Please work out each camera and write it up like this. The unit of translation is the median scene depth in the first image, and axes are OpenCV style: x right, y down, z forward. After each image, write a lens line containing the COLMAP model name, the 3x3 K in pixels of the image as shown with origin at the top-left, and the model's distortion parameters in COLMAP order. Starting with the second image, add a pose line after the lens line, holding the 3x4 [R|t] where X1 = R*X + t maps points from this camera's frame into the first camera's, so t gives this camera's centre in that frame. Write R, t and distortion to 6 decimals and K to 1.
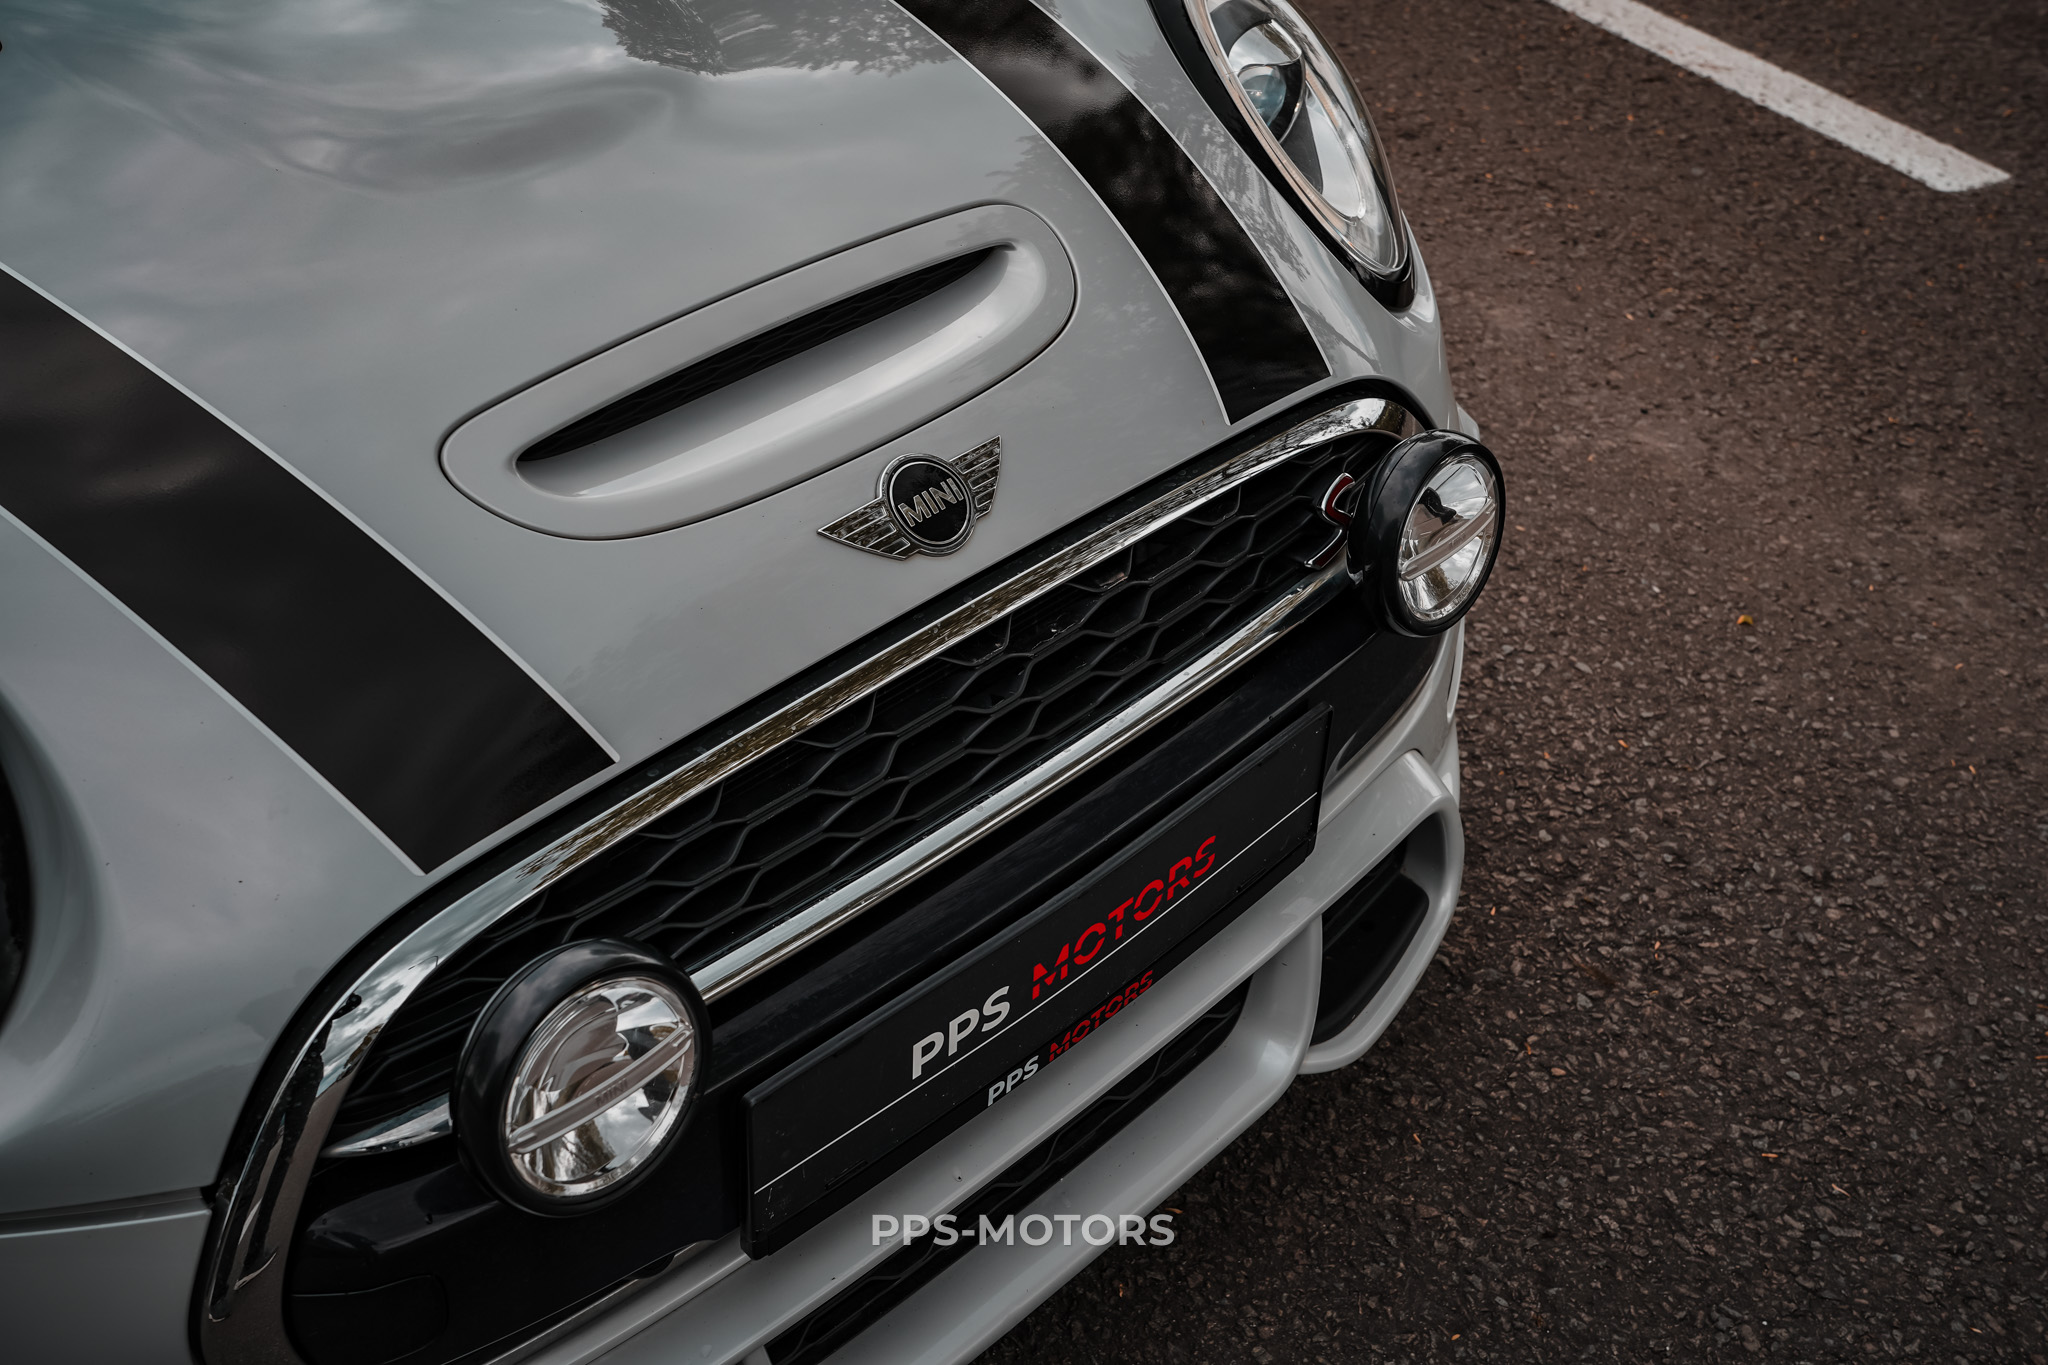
lens RADIAL K [[2403.3, 0, 1034.8], [0, 2403.3, 685.2], [0, 0, 1]] dist [0.032363, 0.041567]
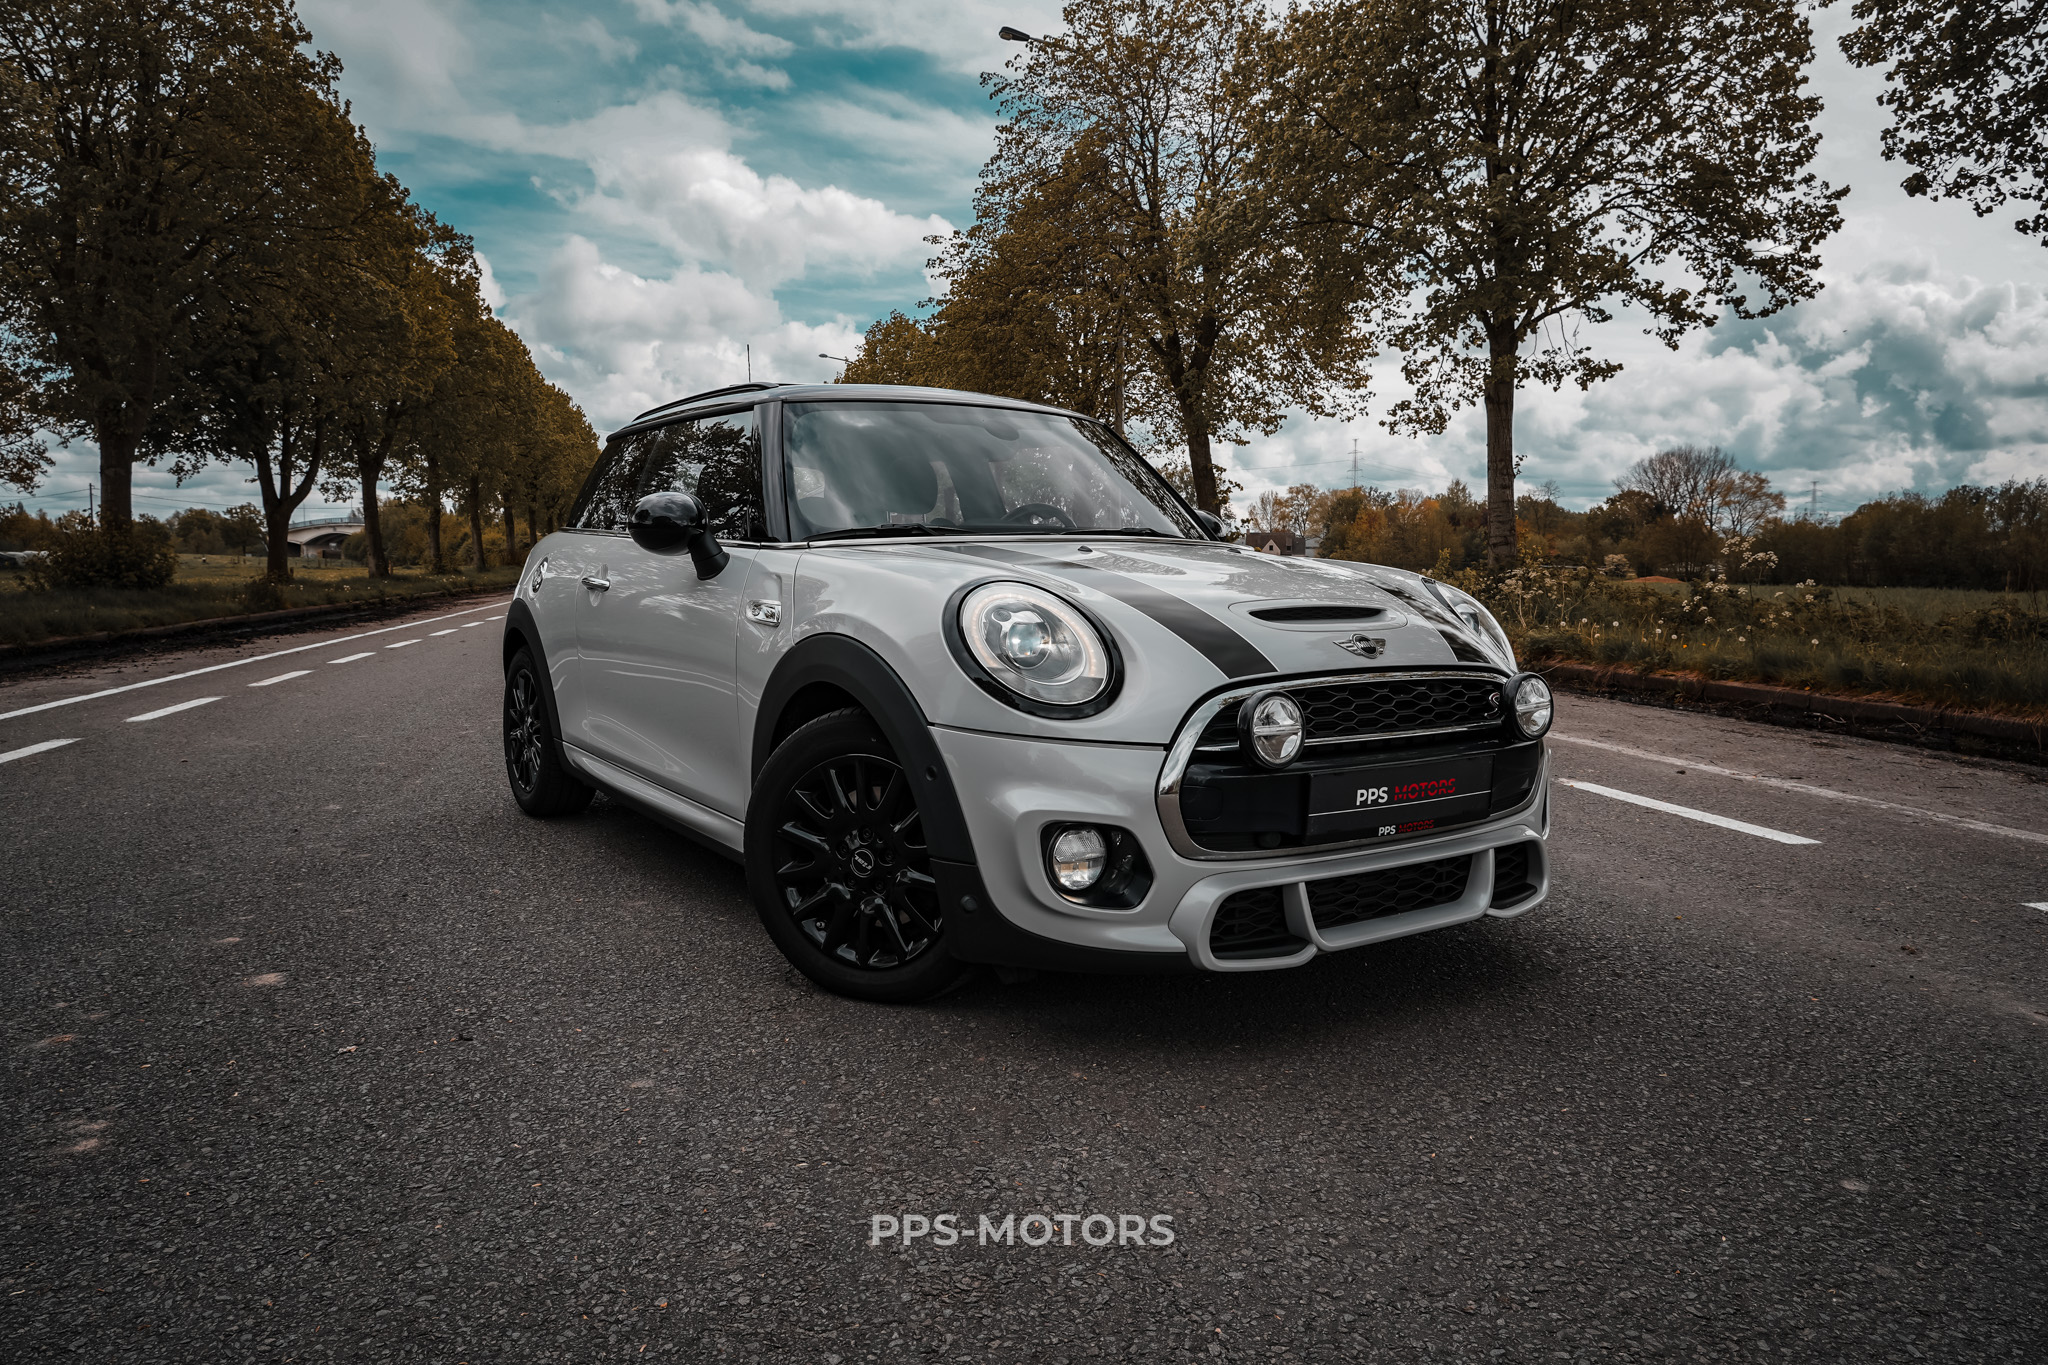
lens RADIAL K [[1395.6, 0, 1024.0], [0, 1395.6, 682.5], [0, 0, 1]] dist [-0.024359, 0.002013]
pose [[0.975404, 0.029773, -0.218406, -0.059870], [-0.131683, 0.873301, -0.469047, 0.687260], [0.176769, 0.486271, 0.855742, -0.521454]]
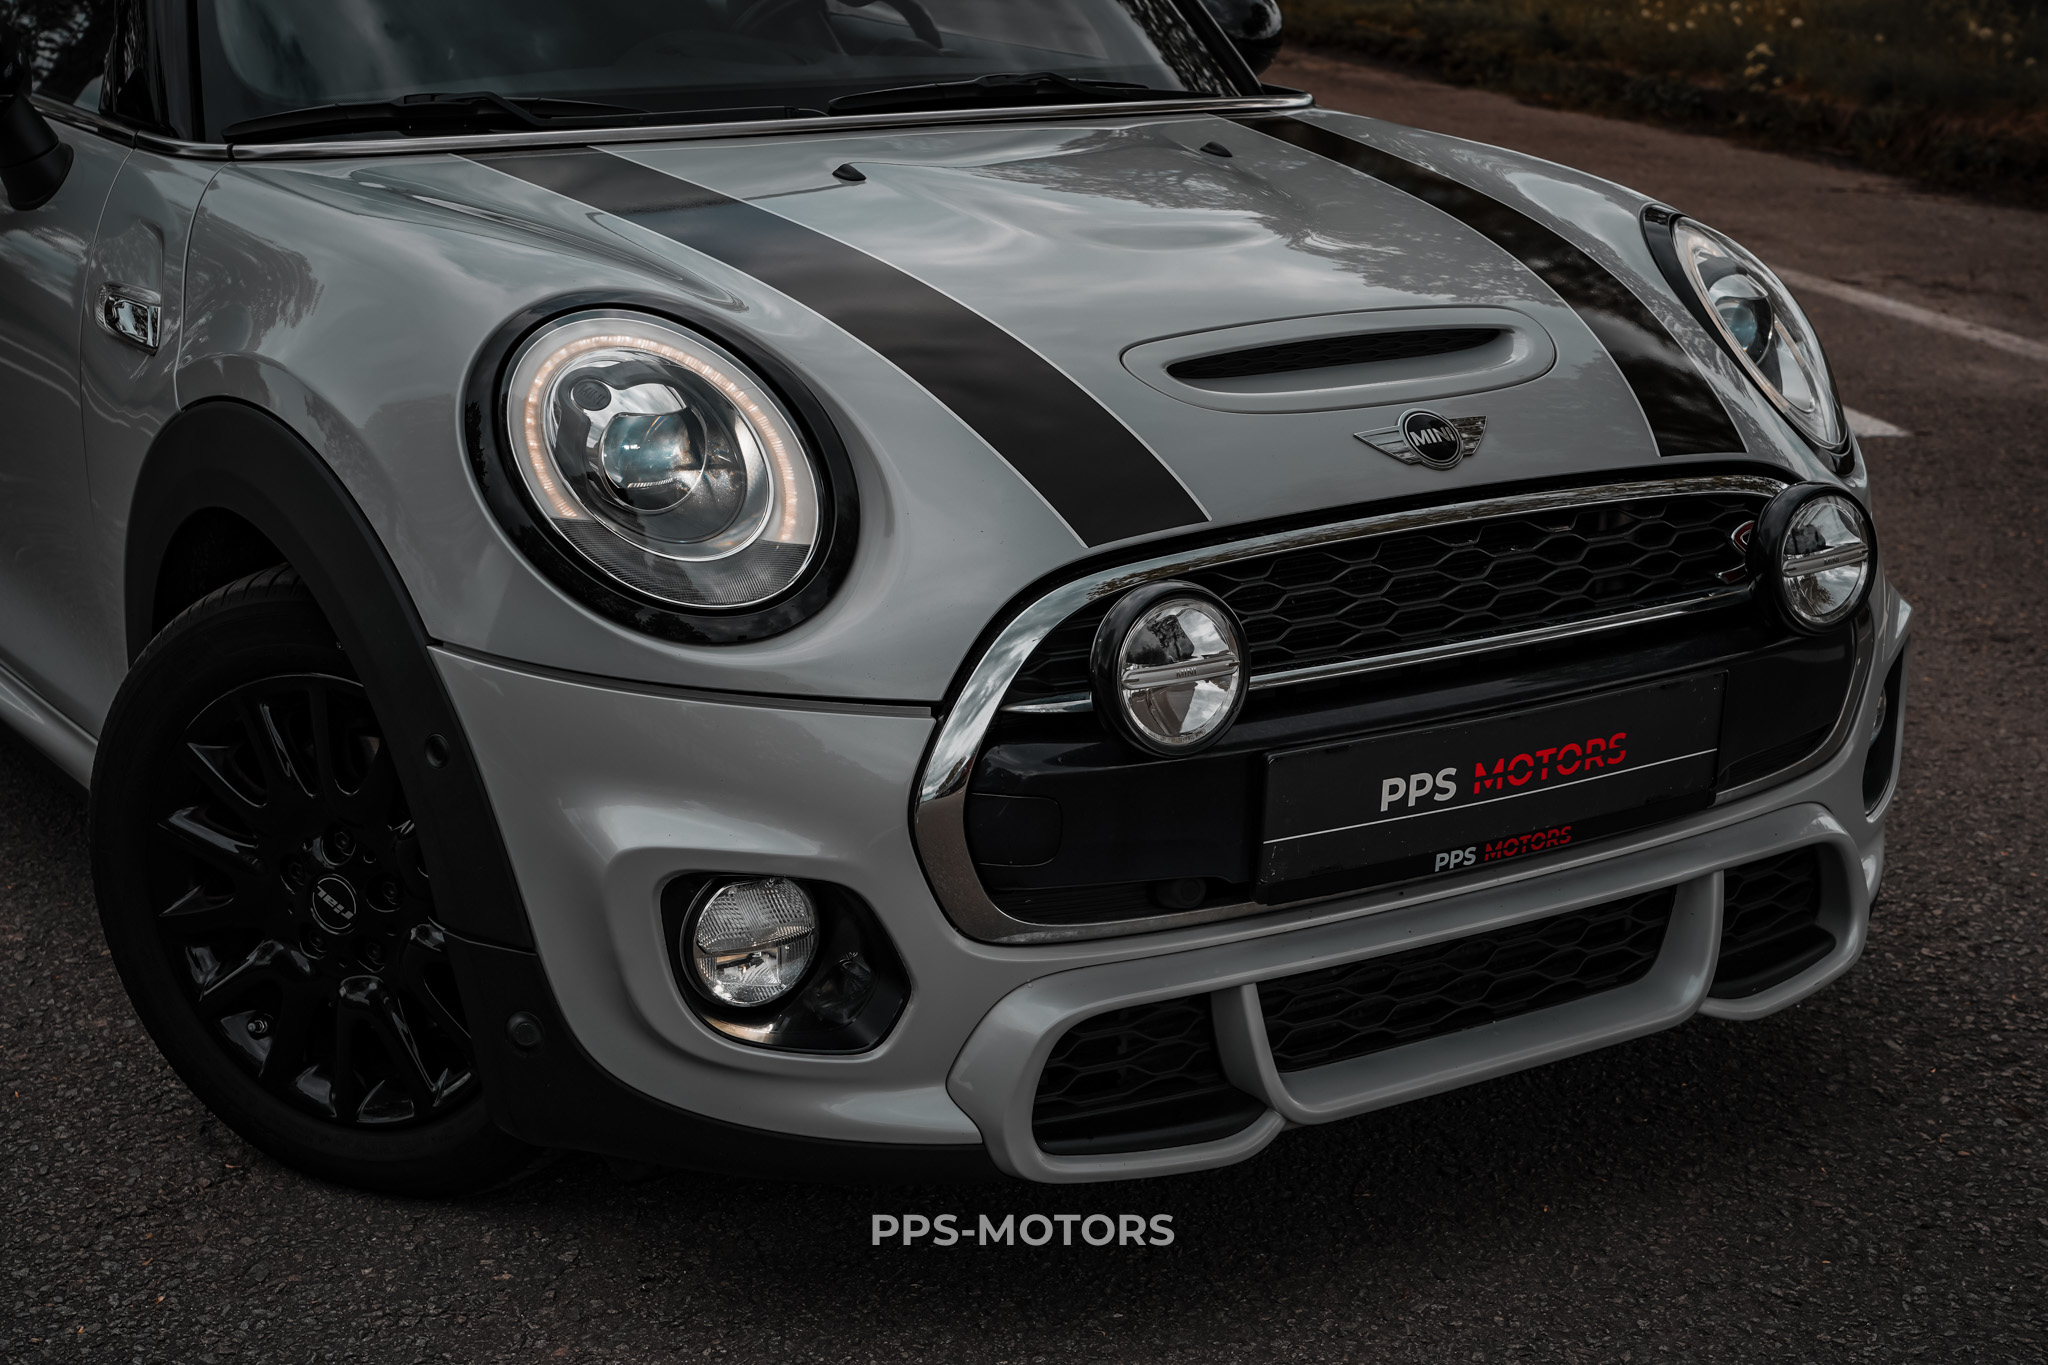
lens RADIAL K [[3127.9, 0, 1023.3], [0, 3127.9, 682.7], [0, 0, 1]] dist [0.047501, -0.075877]
pose [[0.971615, 0.066653, -0.226982, 0.117411], [-0.136898, 0.940927, -0.309701, 0.512995], [0.192931, 0.331983, 0.923344, -0.574235]]
